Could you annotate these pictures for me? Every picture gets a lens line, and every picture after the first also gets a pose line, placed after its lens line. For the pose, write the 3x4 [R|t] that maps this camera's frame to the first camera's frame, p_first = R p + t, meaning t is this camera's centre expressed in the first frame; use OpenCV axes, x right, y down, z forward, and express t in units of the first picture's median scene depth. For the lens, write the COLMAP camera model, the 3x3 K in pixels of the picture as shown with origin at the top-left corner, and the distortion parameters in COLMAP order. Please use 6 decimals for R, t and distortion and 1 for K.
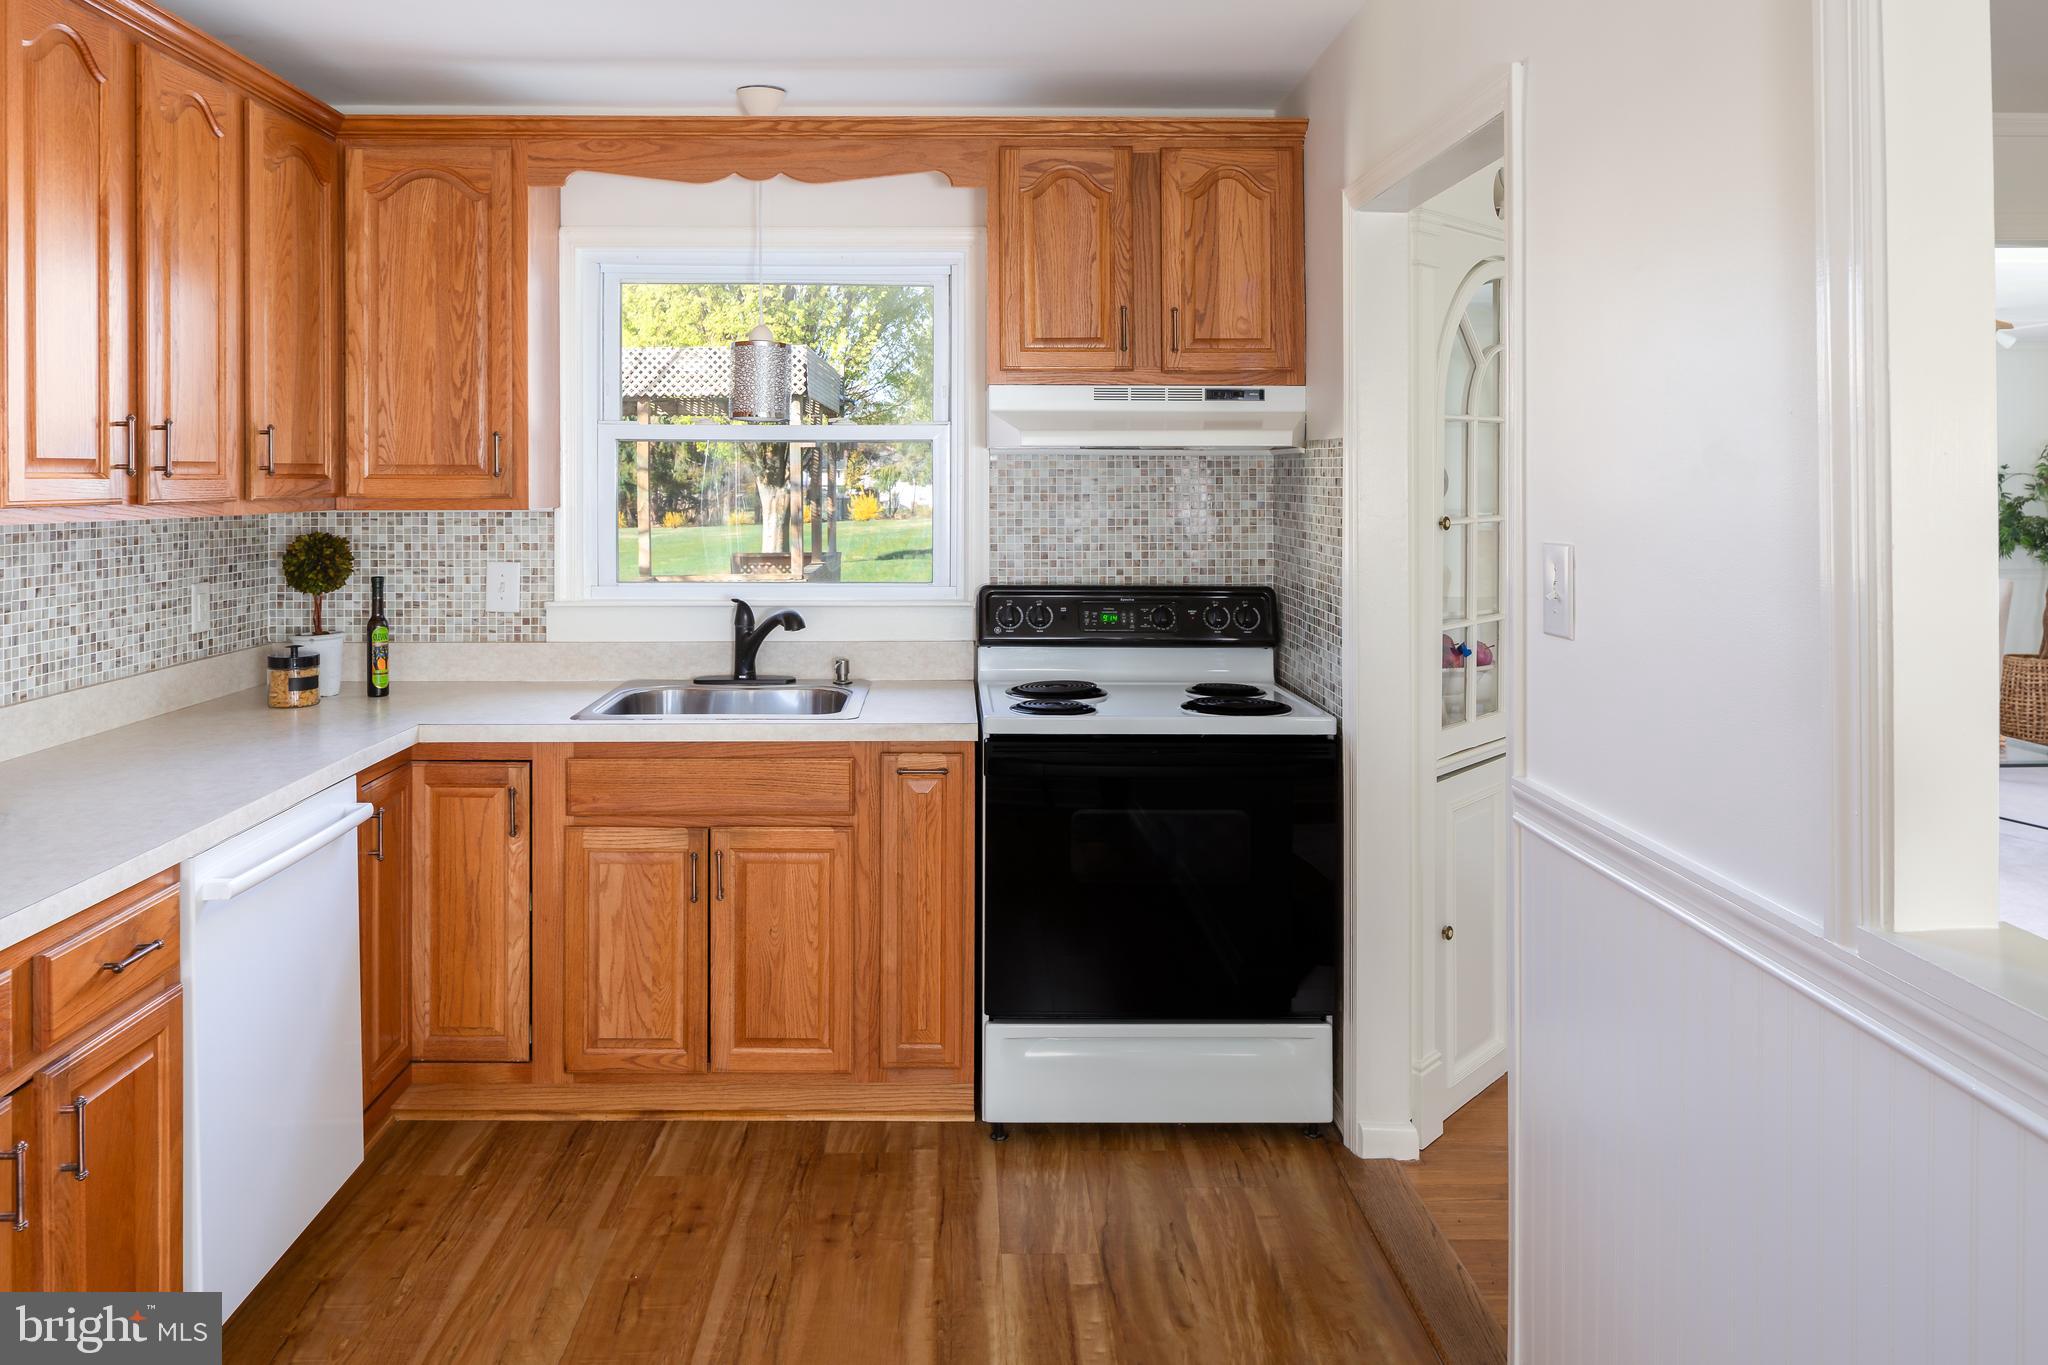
lens RADIAL K [[1388.5, 0, 930.5], [0, 1388.5, 507.0], [0, 0, 1]] dist [-0.003282, 0.002418]
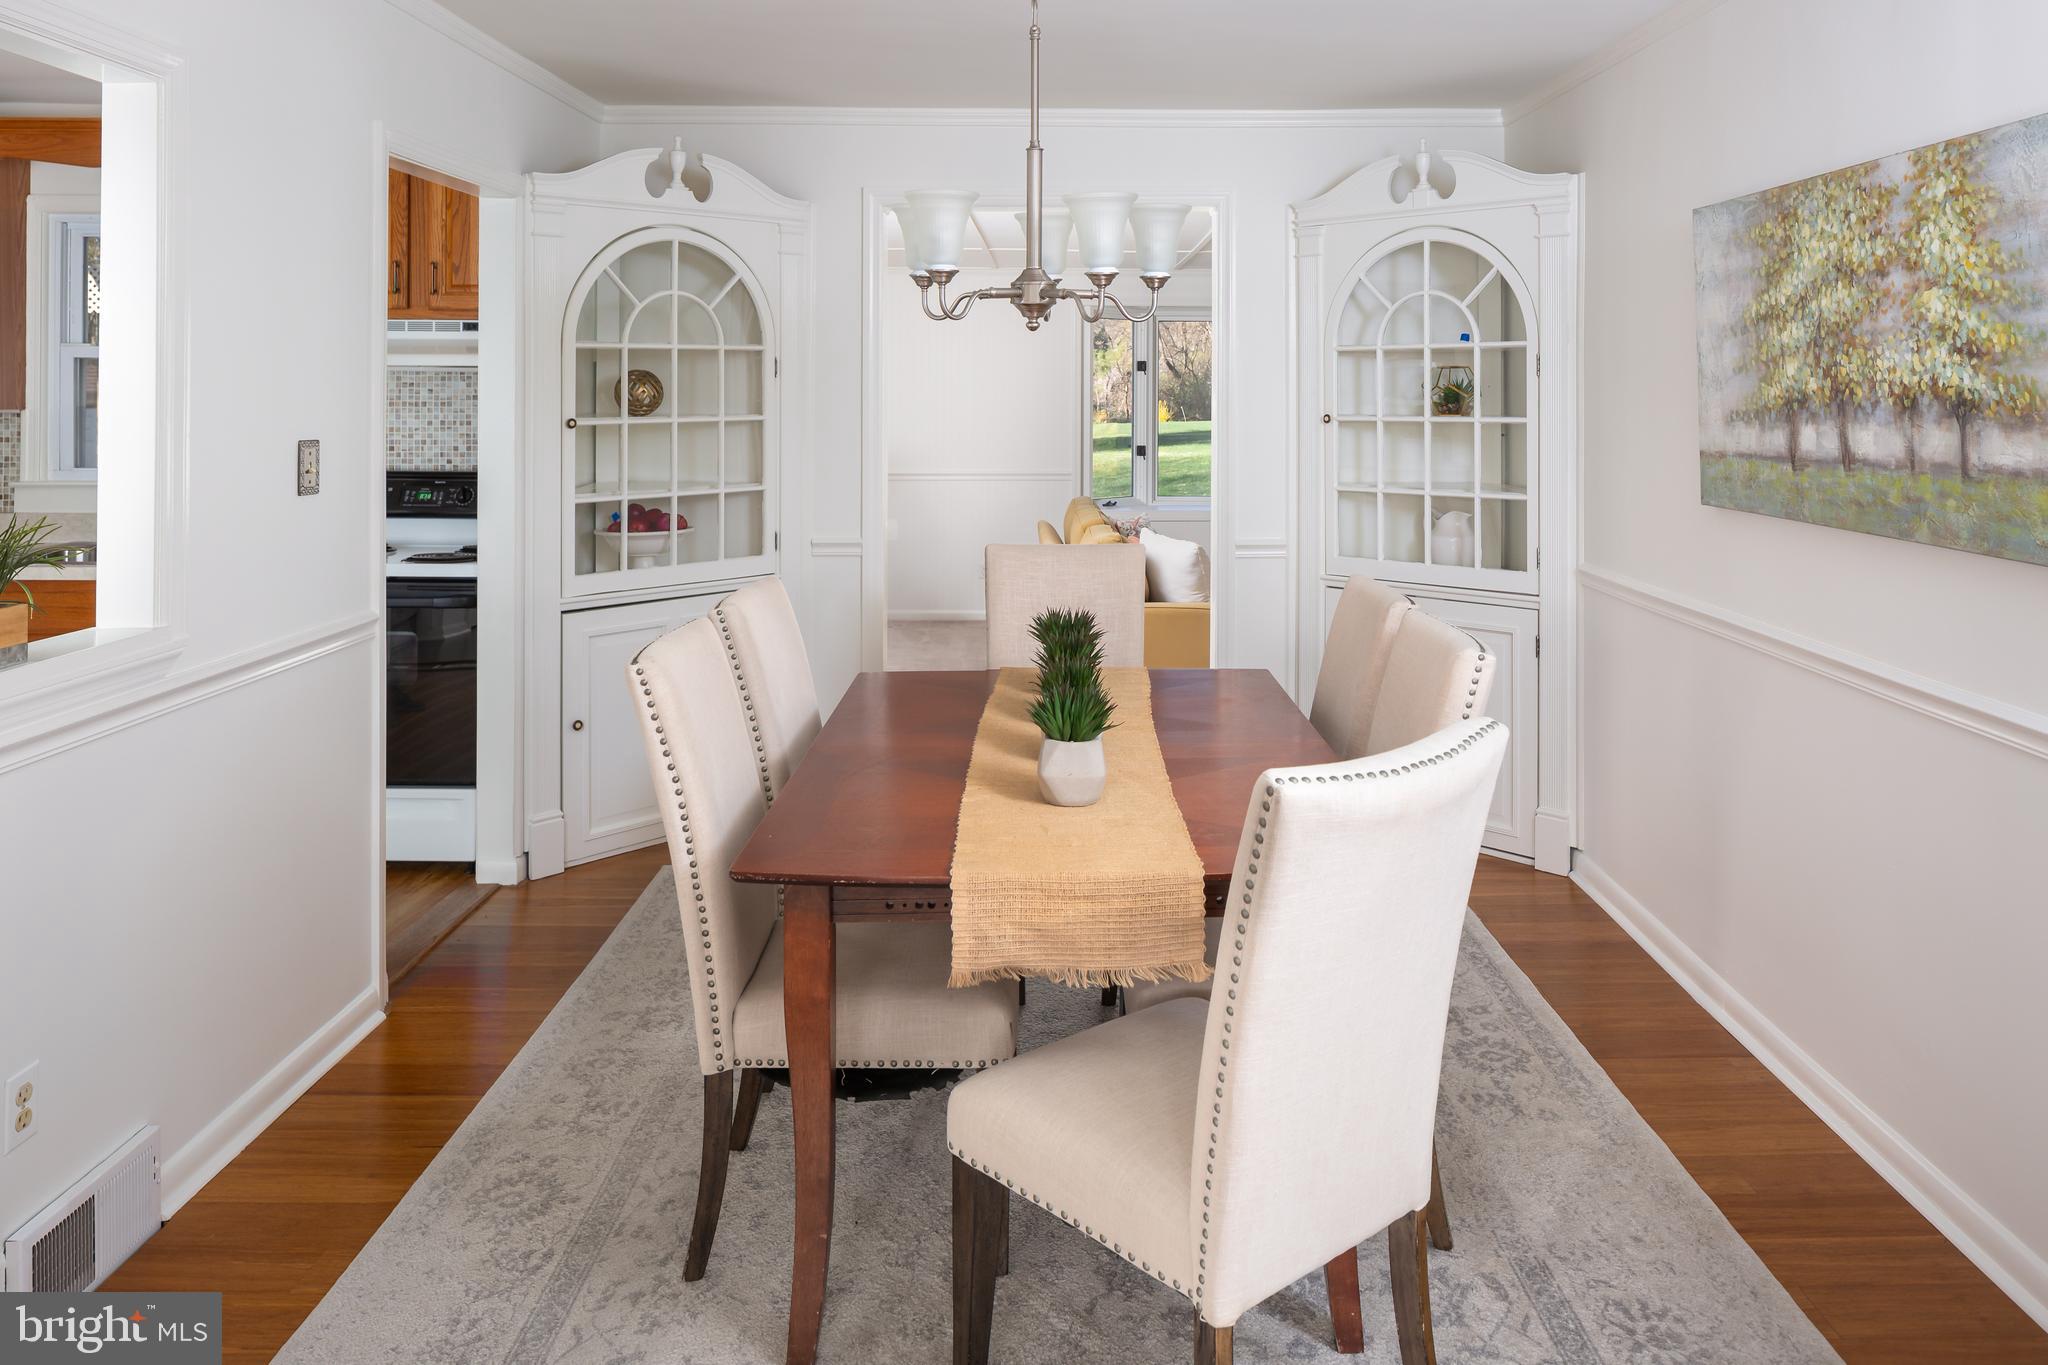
lens RADIAL K [[1421.6, 0, 1084.2], [0, 1421.6, 408.1], [0, 0, 1]] dist [0.001773, 0.005440]
pose [[0.999771, 0.004030, -0.020997, 0.761244], [-0.004142, 0.999977, -0.005286, 0.001488], [0.020976, 0.005372, 0.999766, -0.324176]]
